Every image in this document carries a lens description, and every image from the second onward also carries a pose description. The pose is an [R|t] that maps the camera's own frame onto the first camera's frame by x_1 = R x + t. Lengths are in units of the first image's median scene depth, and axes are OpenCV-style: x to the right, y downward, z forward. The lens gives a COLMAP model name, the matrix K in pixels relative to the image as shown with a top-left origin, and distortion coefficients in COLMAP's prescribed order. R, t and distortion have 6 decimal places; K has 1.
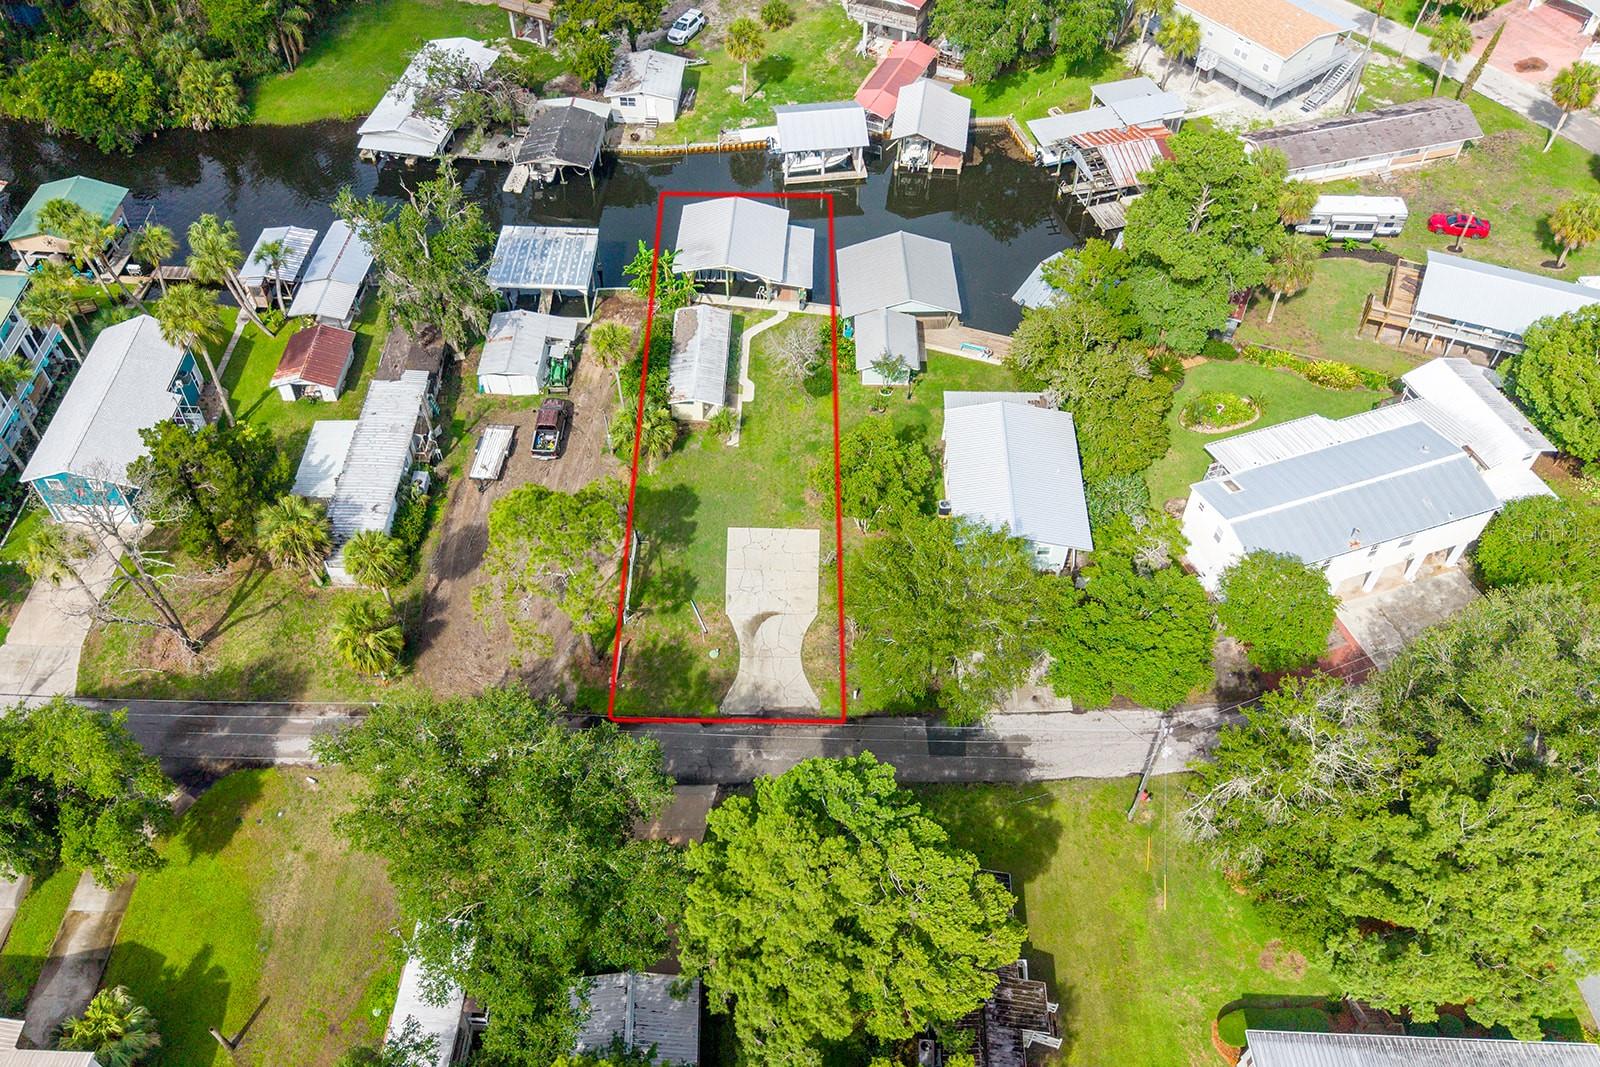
lens RADIAL K [[1305.1, 0, 800.0], [0, 1305.1, 533.5], [0, 0, 1]] dist [-0.005060, -0.005743]
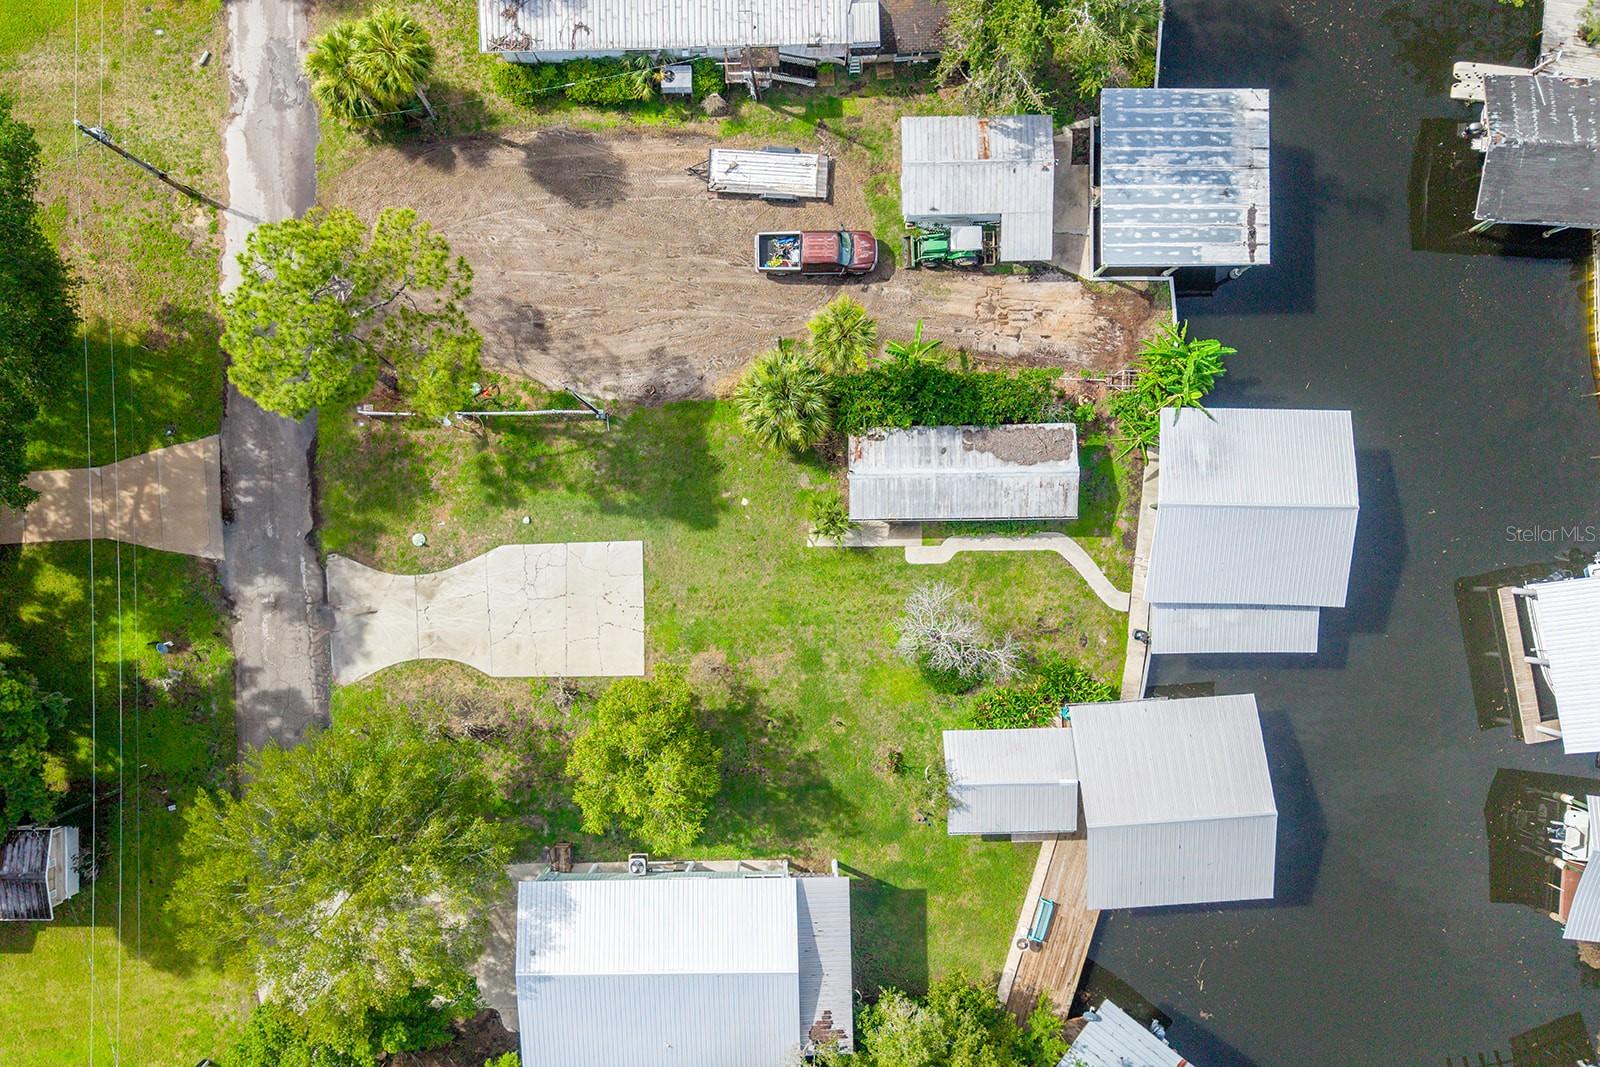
lens RADIAL K [[1305.1, 0, 800.0], [0, 1305.1, 533.5], [0, 0, 1]] dist [-0.005060, -0.005743]
pose [[0.035504, 0.999259, -0.014862, -0.044752], [-0.754629, 0.036556, 0.655133, -0.494768], [0.655191, -0.012045, 0.755368, 0.512512]]
